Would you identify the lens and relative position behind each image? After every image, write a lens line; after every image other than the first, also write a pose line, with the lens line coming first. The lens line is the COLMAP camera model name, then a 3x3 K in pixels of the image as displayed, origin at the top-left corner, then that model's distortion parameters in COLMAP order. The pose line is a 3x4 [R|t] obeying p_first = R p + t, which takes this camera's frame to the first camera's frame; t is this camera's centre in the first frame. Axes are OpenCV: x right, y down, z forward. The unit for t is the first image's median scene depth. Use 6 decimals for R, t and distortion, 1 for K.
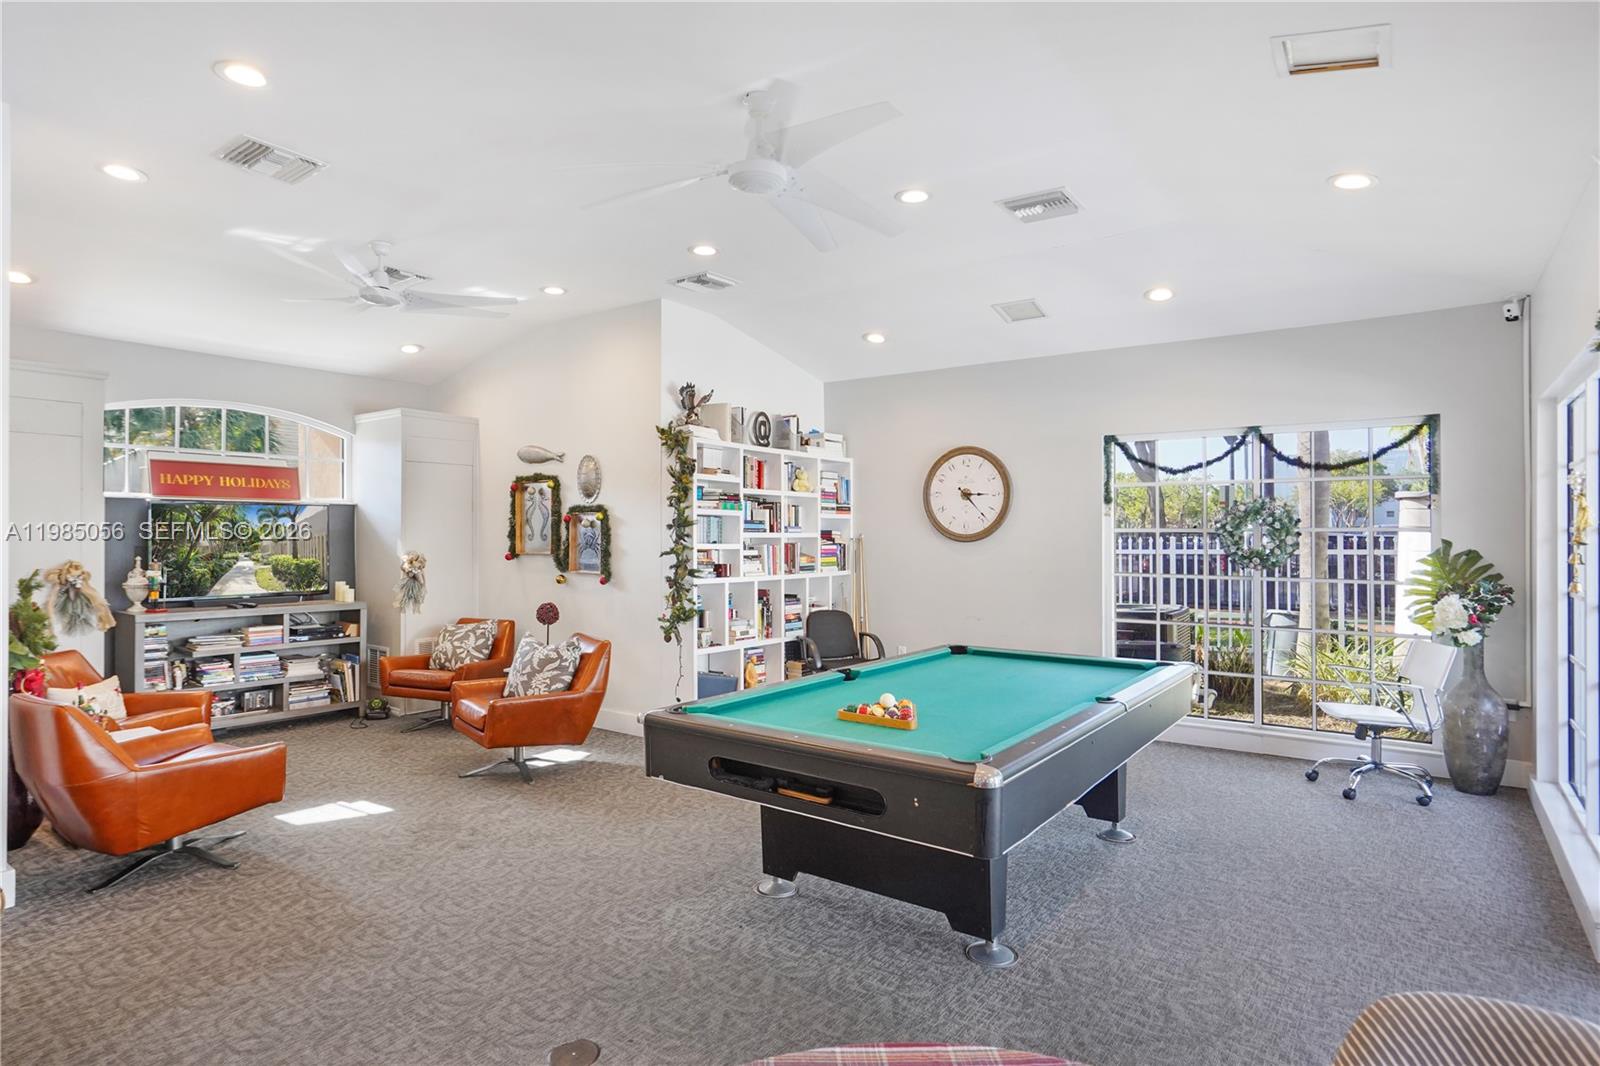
lens RADIAL K [[856.3, 0, 800.0], [0, 856.3, 533.0], [0, 0, 1]] dist [-0.028636, 0.000207]
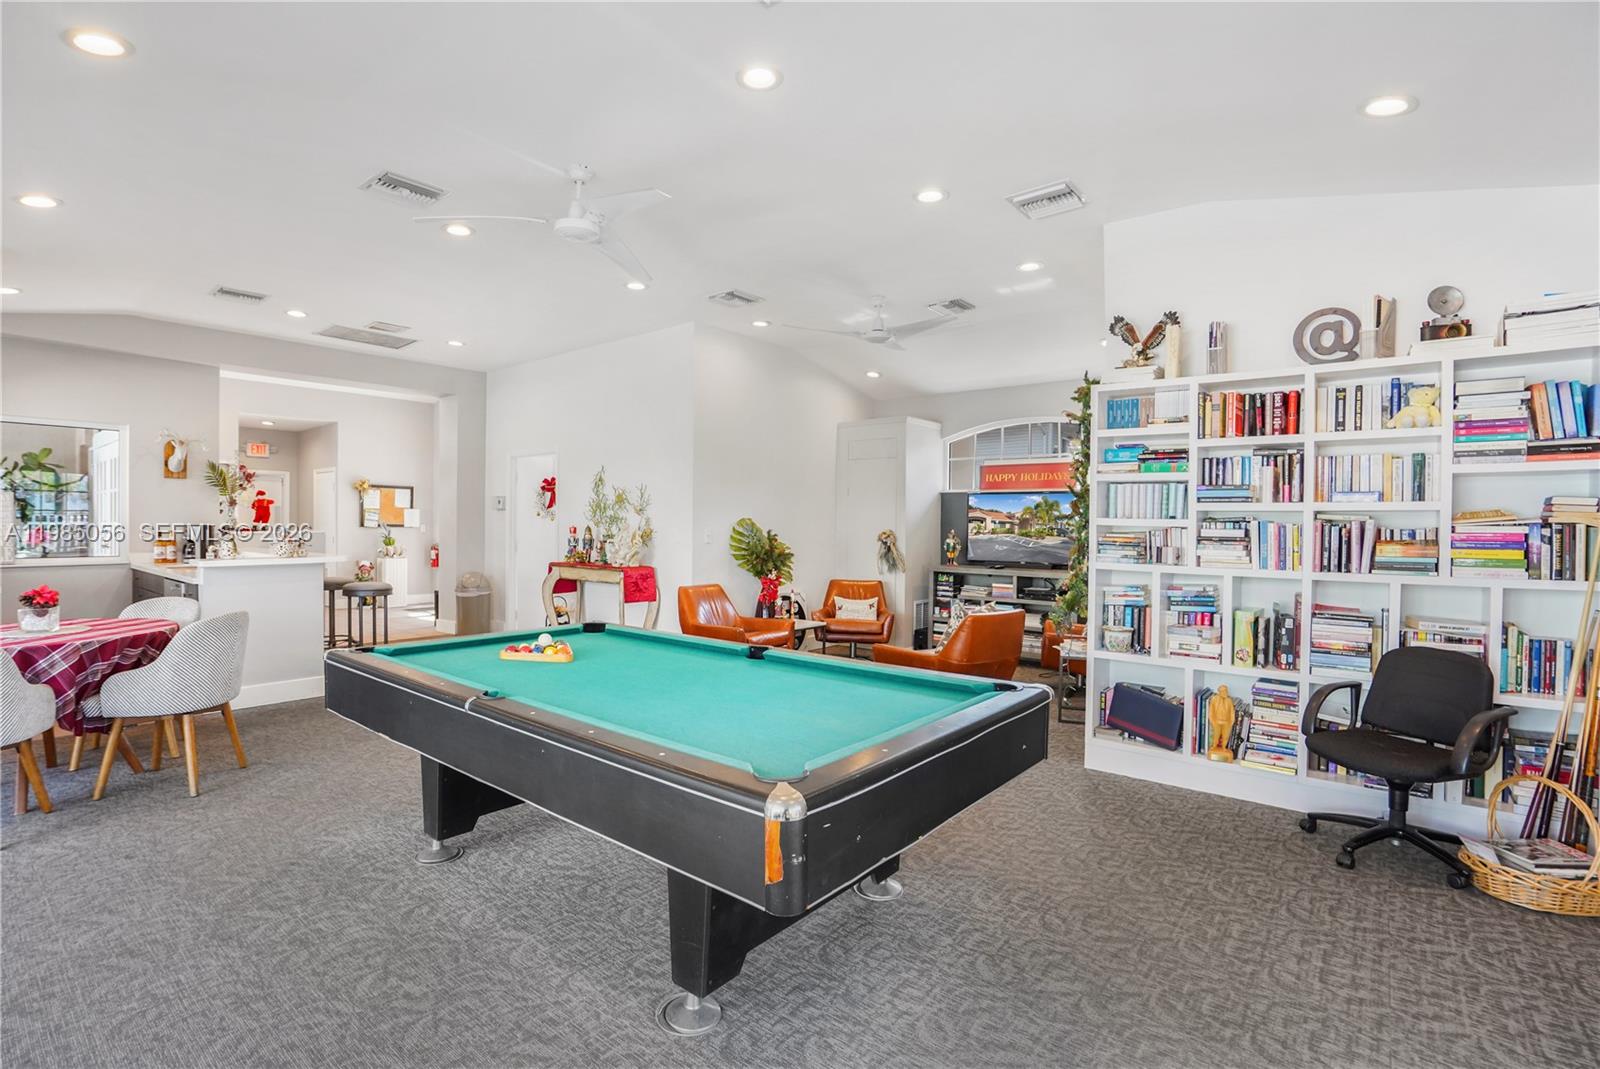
lens RADIAL K [[760.6, 0, 800.0], [0, 760.6, 534.5], [0, 0, 1]] dist [-0.065443, 0.019284]
pose [[-0.049703, 0.010998, -0.998703, 0.557661], [-0.007024, 0.999911, 0.011361, 0.020173], [0.998739, 0.007580, -0.049621, 0.711207]]
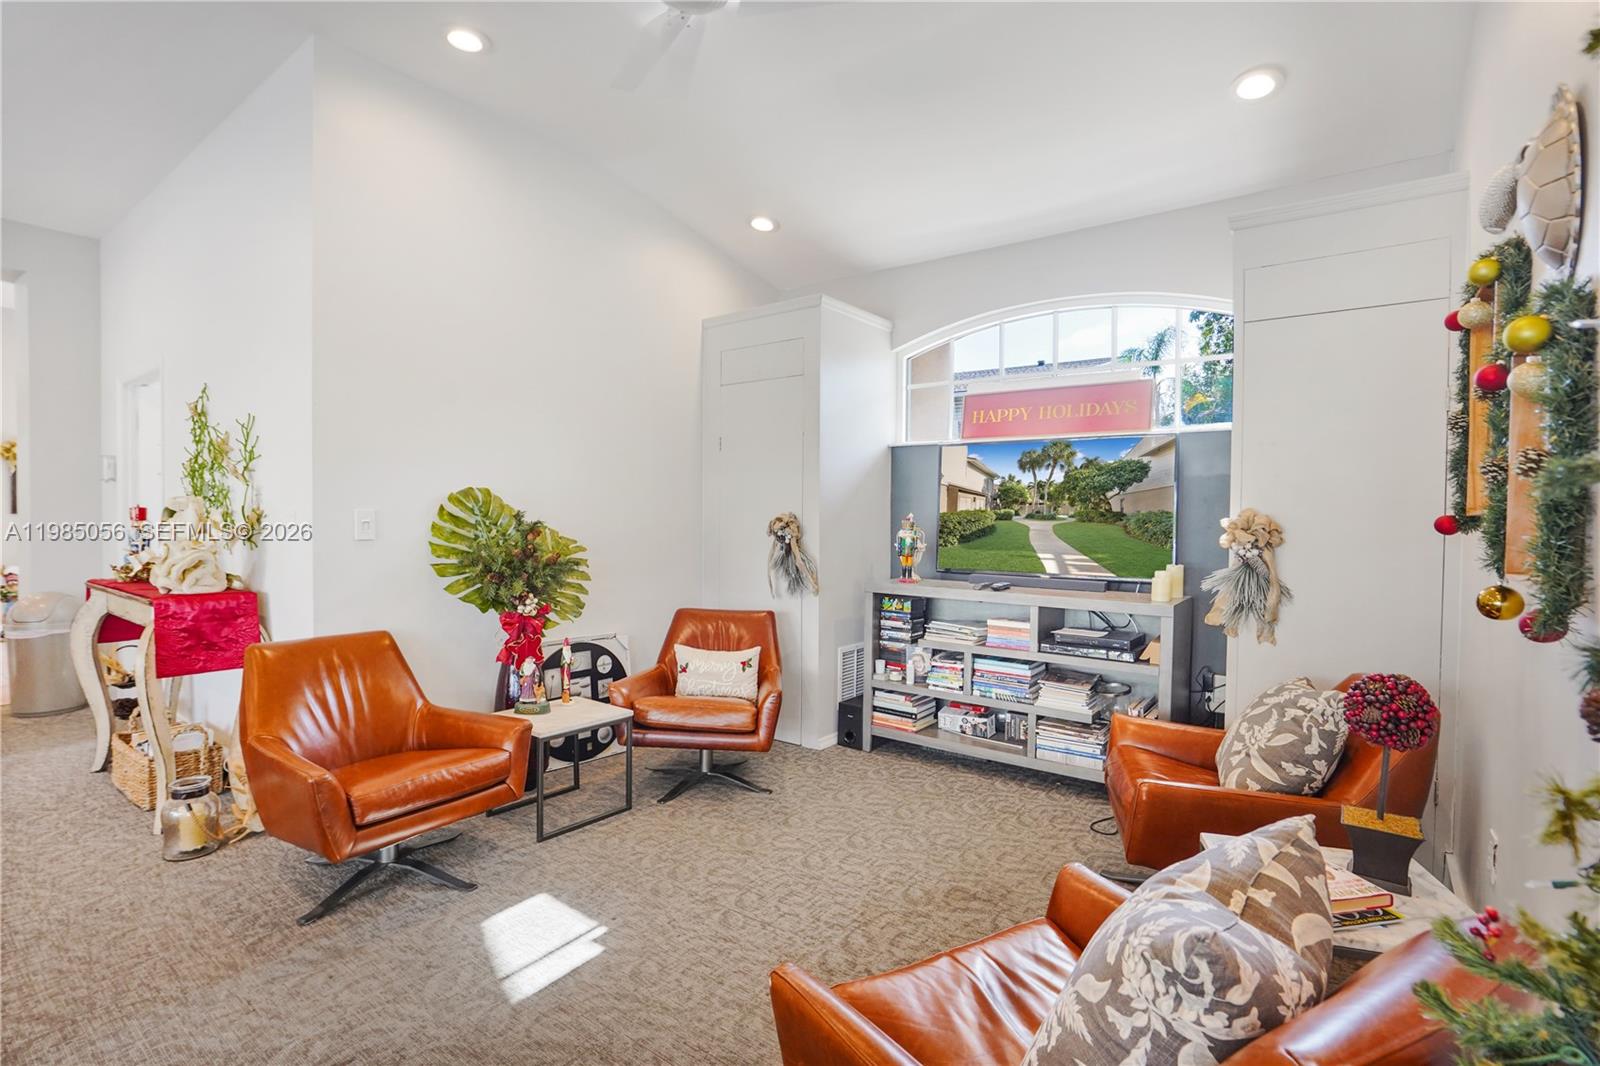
lens RADIAL K [[760.6, 0, 800.0], [0, 760.6, 533.0], [0, 0, 1]] dist [-0.065443, 0.019284]
pose [[-0.017741, 0.021400, -0.999614, -0.037593], [-0.006606, 0.999747, 0.021520, 0.028661], [0.999821, 0.006985, -0.017596, 0.815440]]
